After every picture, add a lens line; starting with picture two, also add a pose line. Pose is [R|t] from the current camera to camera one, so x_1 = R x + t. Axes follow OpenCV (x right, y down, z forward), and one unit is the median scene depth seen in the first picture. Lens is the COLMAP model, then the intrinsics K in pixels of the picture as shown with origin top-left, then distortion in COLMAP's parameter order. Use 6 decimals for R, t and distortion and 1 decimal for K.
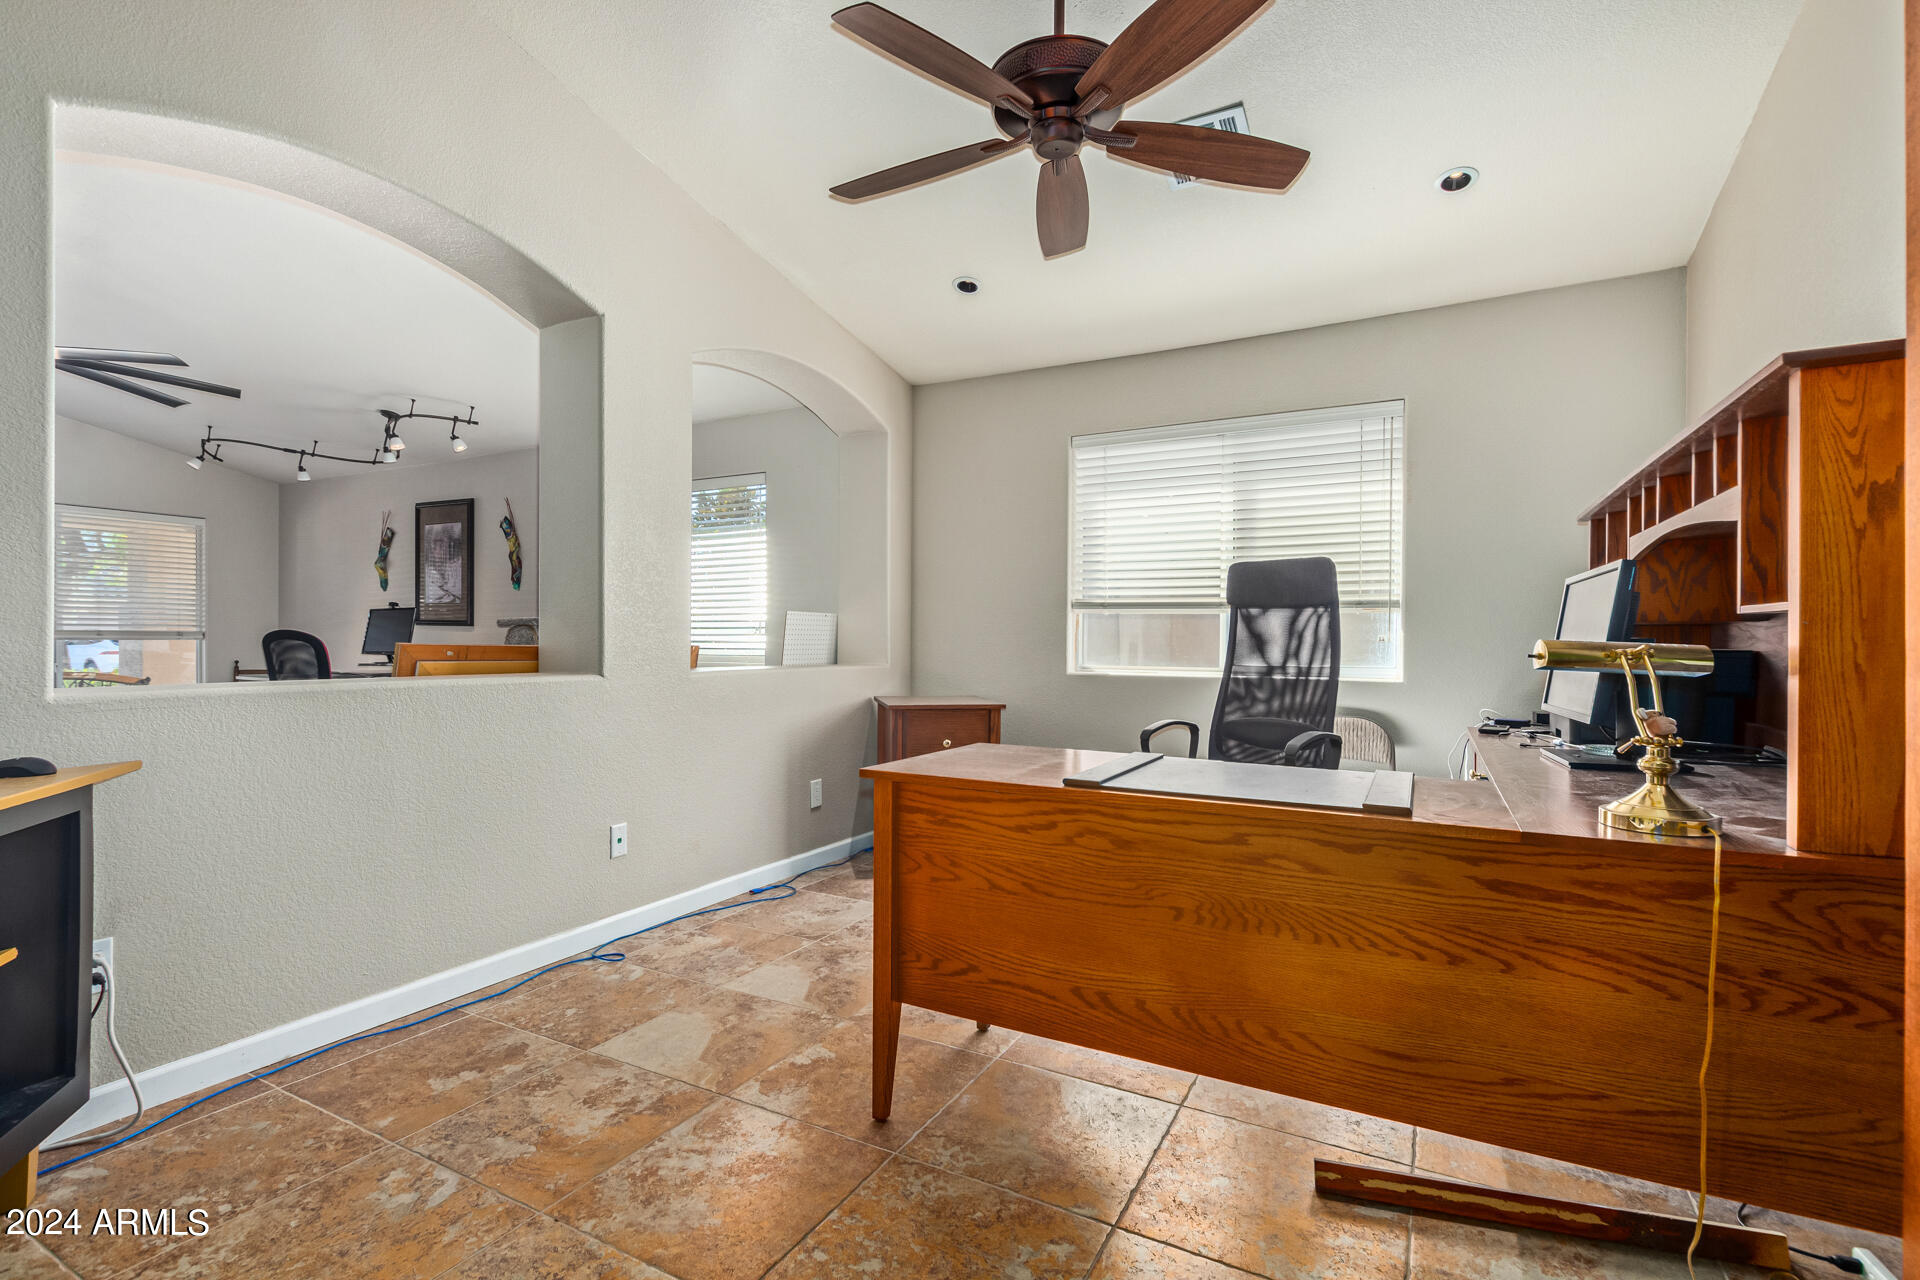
lens RADIAL K [[885.8, 0, 953.9], [0, 885.8, 637.0], [0, 0, 1]] dist [0.010622, -0.005348]
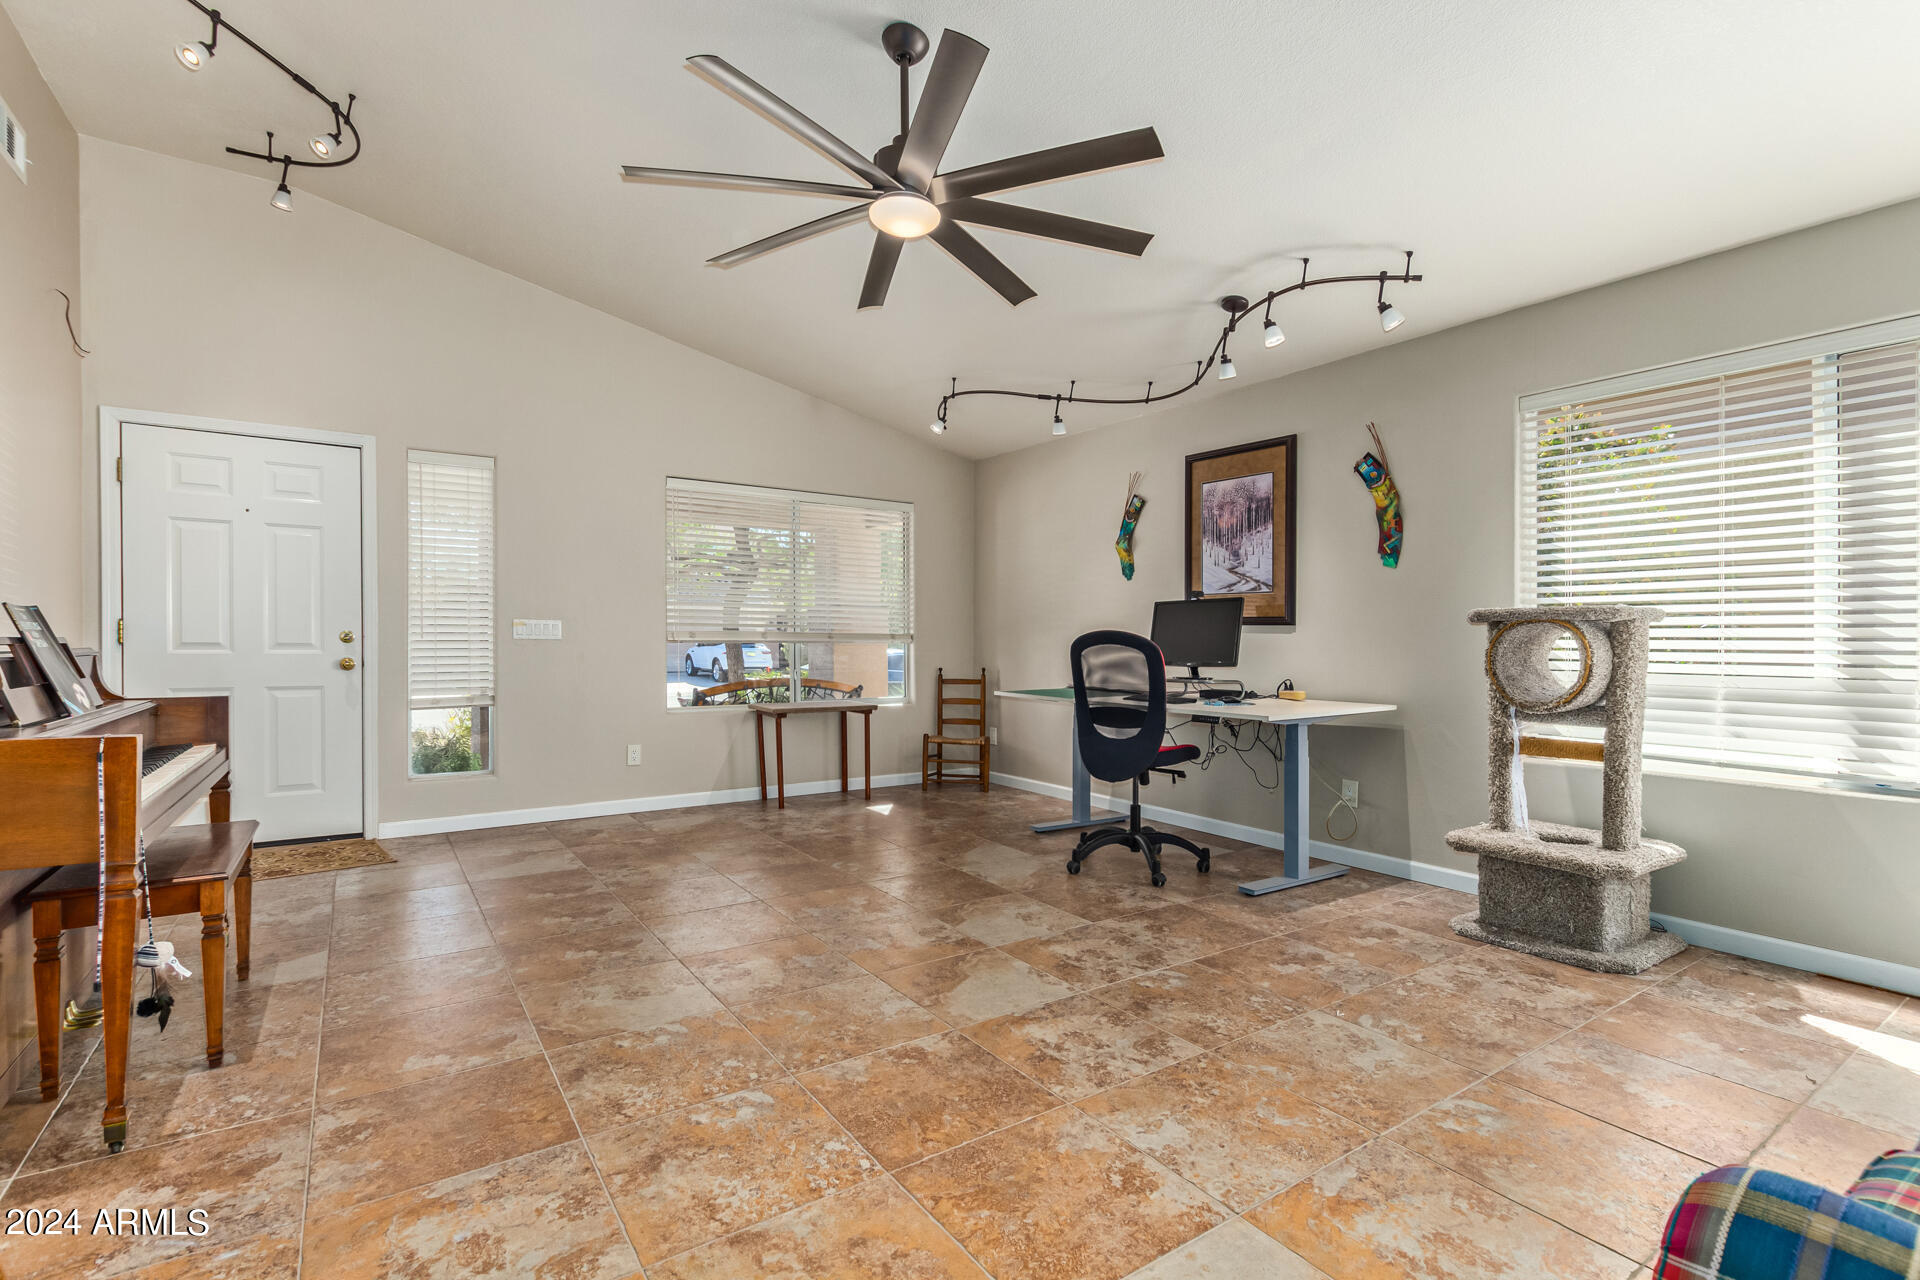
lens RADIAL K [[885.8, 0, 963.3], [0, 885.8, 641.5], [0, 0, 1]] dist [0.010622, -0.005348]
pose [[0.887517, 0.000784, -0.460775, -0.453322], [0.003103, 0.999966, 0.007677, -0.006103], [0.460765, -0.008243, 0.887484, 0.289490]]
